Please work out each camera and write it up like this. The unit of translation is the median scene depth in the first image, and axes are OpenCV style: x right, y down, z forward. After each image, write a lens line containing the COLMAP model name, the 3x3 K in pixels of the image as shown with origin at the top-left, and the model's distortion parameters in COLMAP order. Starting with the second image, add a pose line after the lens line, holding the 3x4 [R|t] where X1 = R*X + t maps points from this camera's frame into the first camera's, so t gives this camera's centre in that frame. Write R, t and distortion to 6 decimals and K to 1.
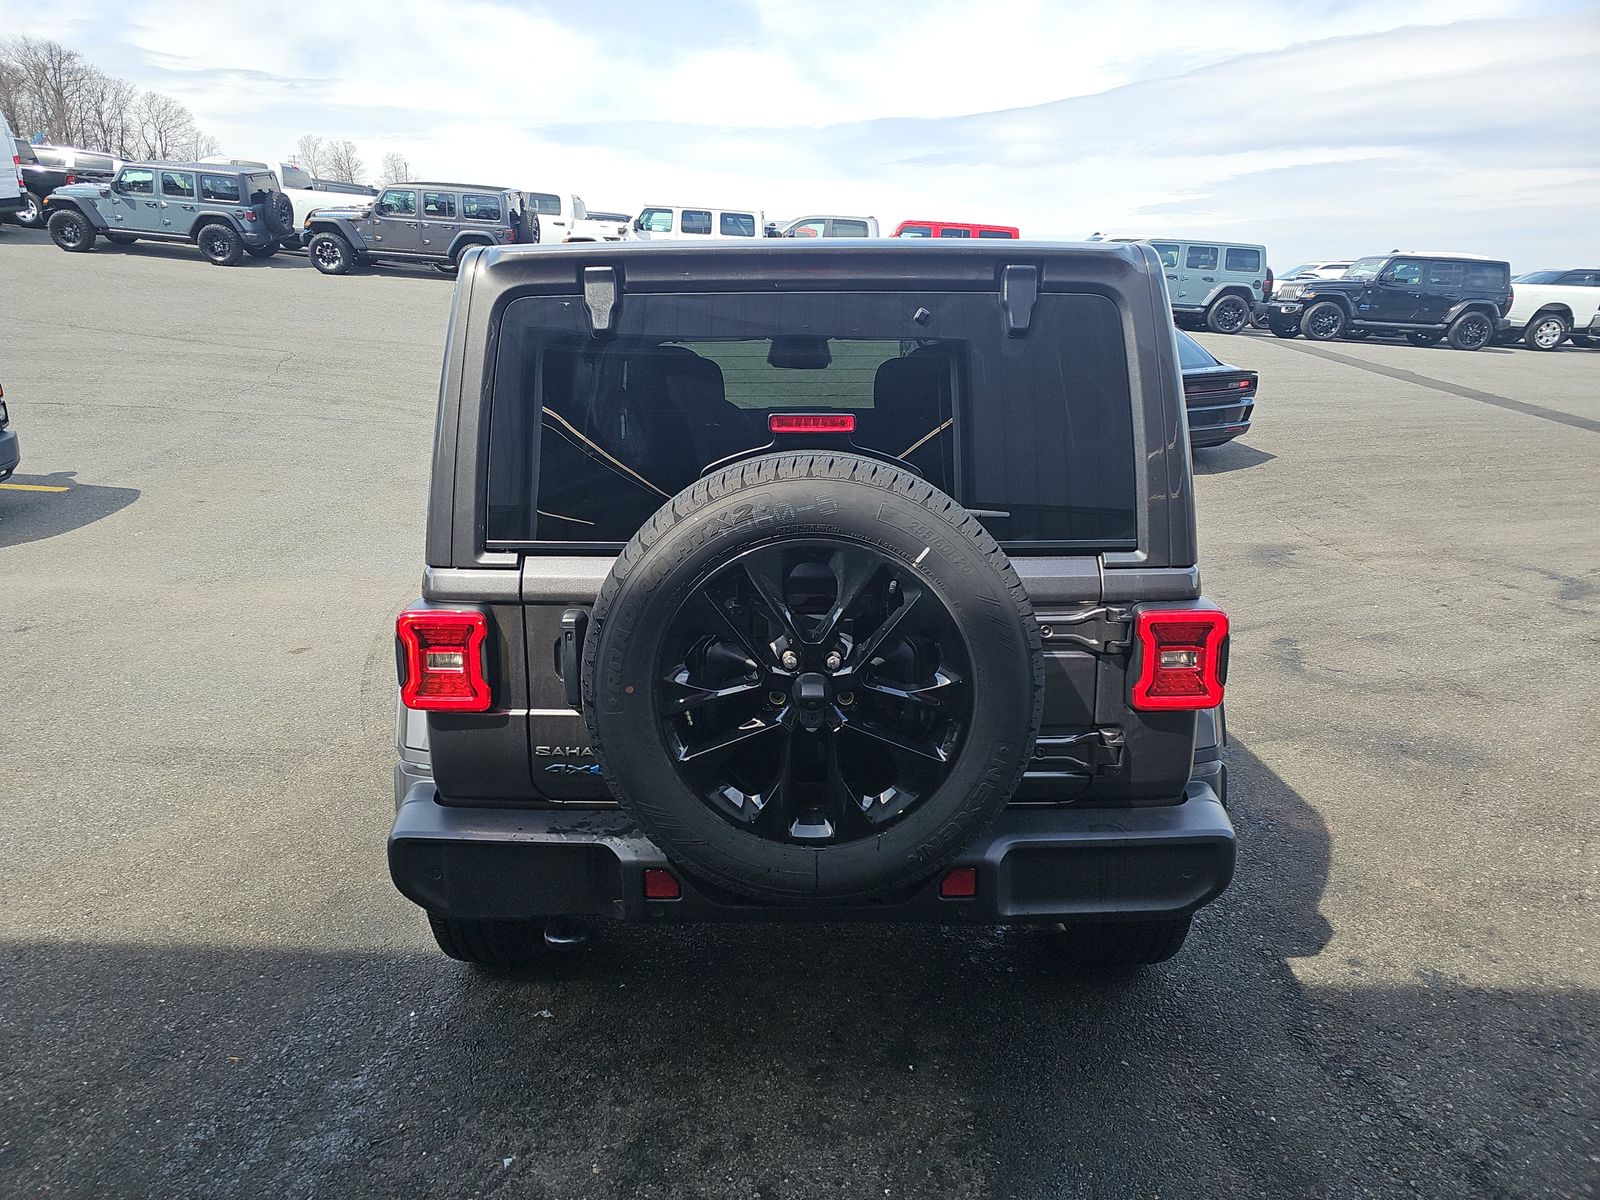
lens RADIAL K [[1062.4, 0, 773.4], [0, 1062.4, 596.6], [0, 0, 1]] dist [0.052451, -0.049302]
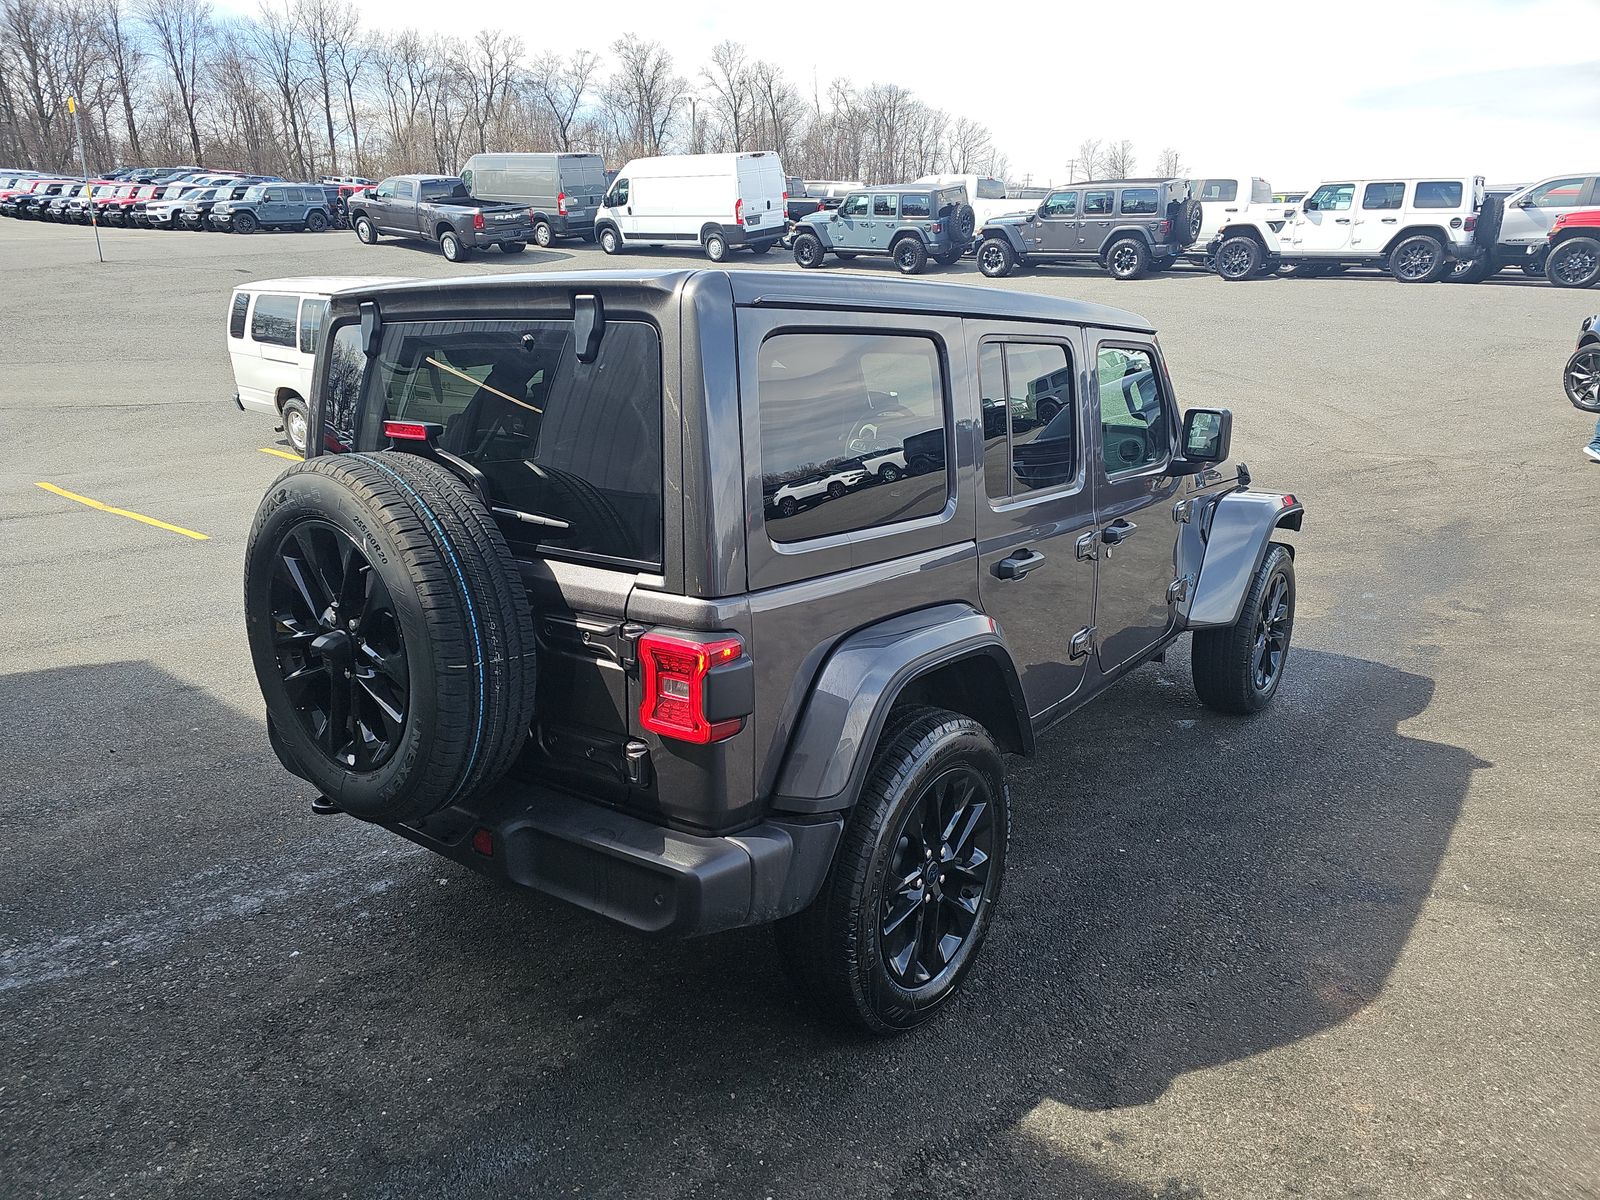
lens RADIAL K [[1062.4, 0, 773.4], [0, 1062.4, 596.6], [0, 0, 1]] dist [0.052451, -0.049302]
pose [[0.785680, 0.140227, -0.602531, 0.105885], [-0.136613, 0.989254, 0.052091, -0.009132], [0.603361, 0.041387, 0.796394, 0.026450]]
